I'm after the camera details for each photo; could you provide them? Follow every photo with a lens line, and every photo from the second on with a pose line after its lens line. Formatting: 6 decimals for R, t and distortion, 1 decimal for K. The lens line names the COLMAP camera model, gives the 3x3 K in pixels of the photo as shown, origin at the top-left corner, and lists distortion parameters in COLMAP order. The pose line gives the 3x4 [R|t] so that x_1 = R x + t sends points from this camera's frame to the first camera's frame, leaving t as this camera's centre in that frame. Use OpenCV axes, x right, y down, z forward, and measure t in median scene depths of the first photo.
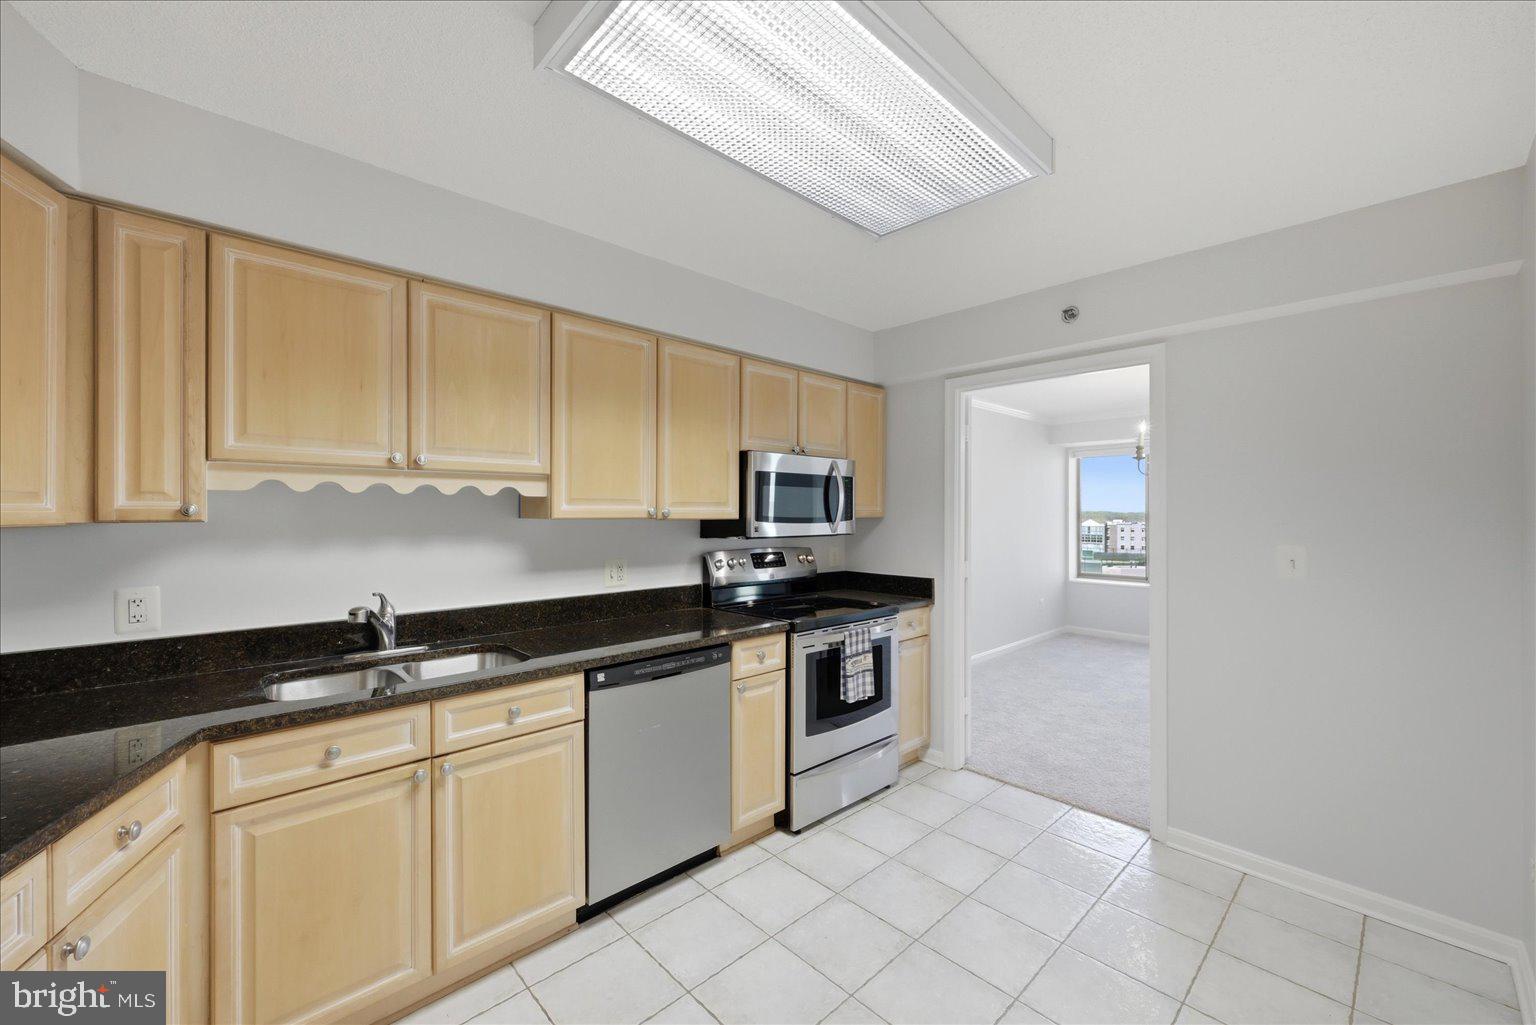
lens RADIAL K [[613.4, 0, 769.4], [0, 613.4, 515.0], [0, 0, 1]] dist [0.000355, -0.000031]
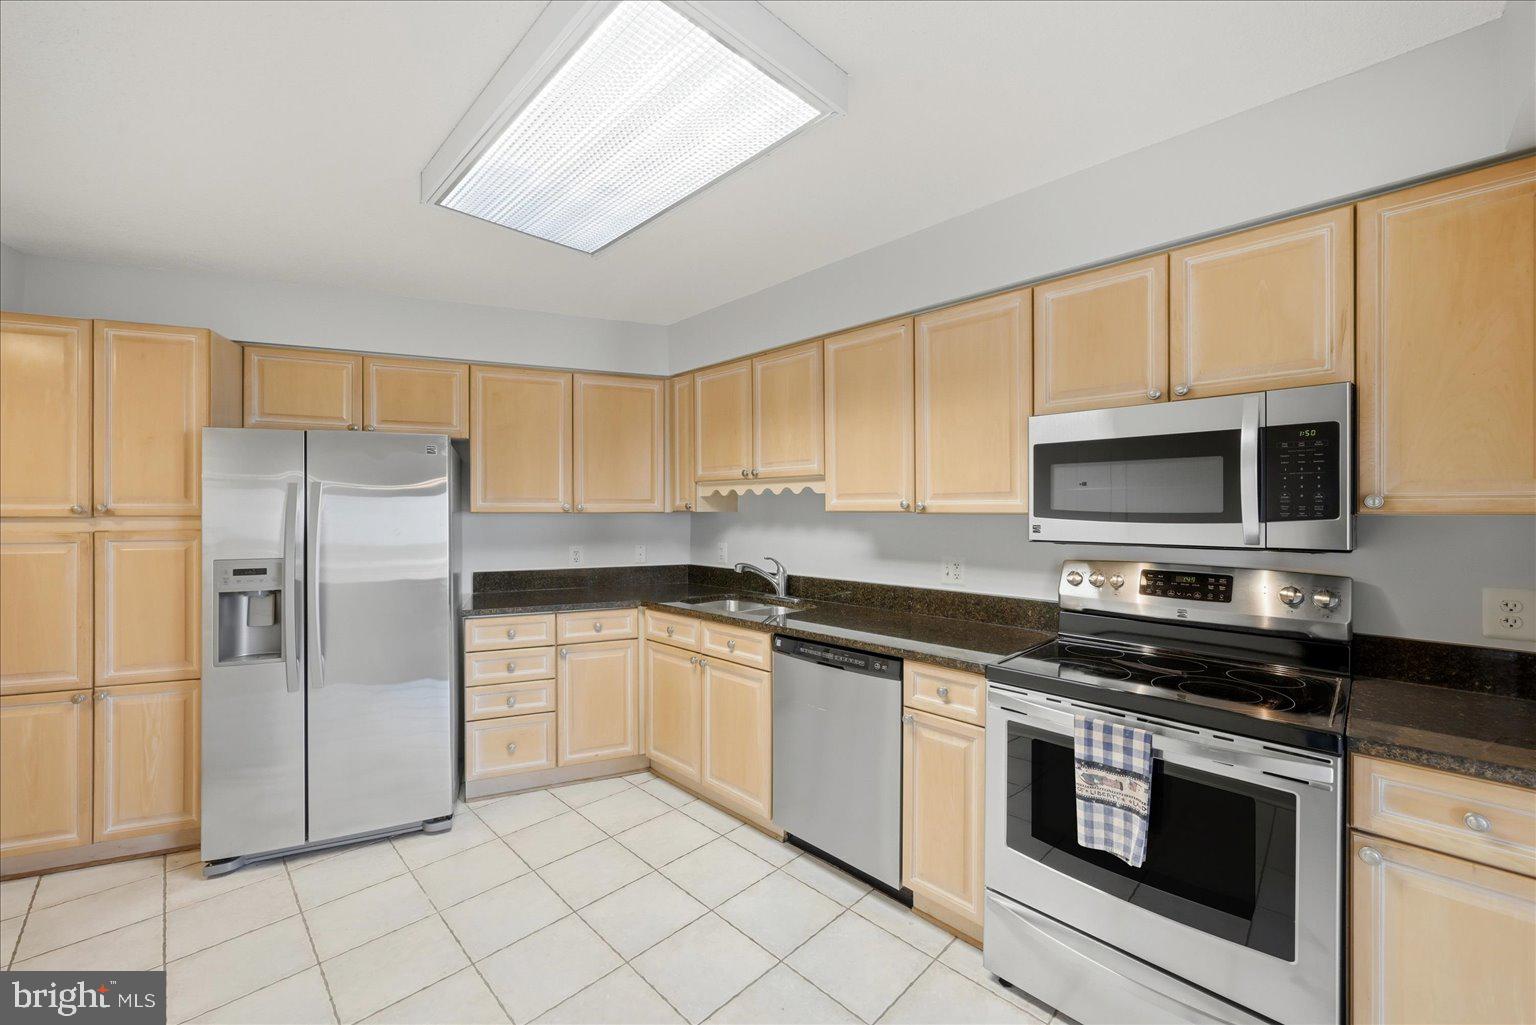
lens RADIAL K [[613.4, 0, 761.2], [0, 613.4, 506.7], [0, 0, 1]] dist [0.000355, -0.000031]
pose [[0.010547, -0.002362, -0.999942, 0.684069], [0.000162, 0.999997, -0.002360, -0.000407], [0.999944, -0.000137, 0.010547, 0.696687]]
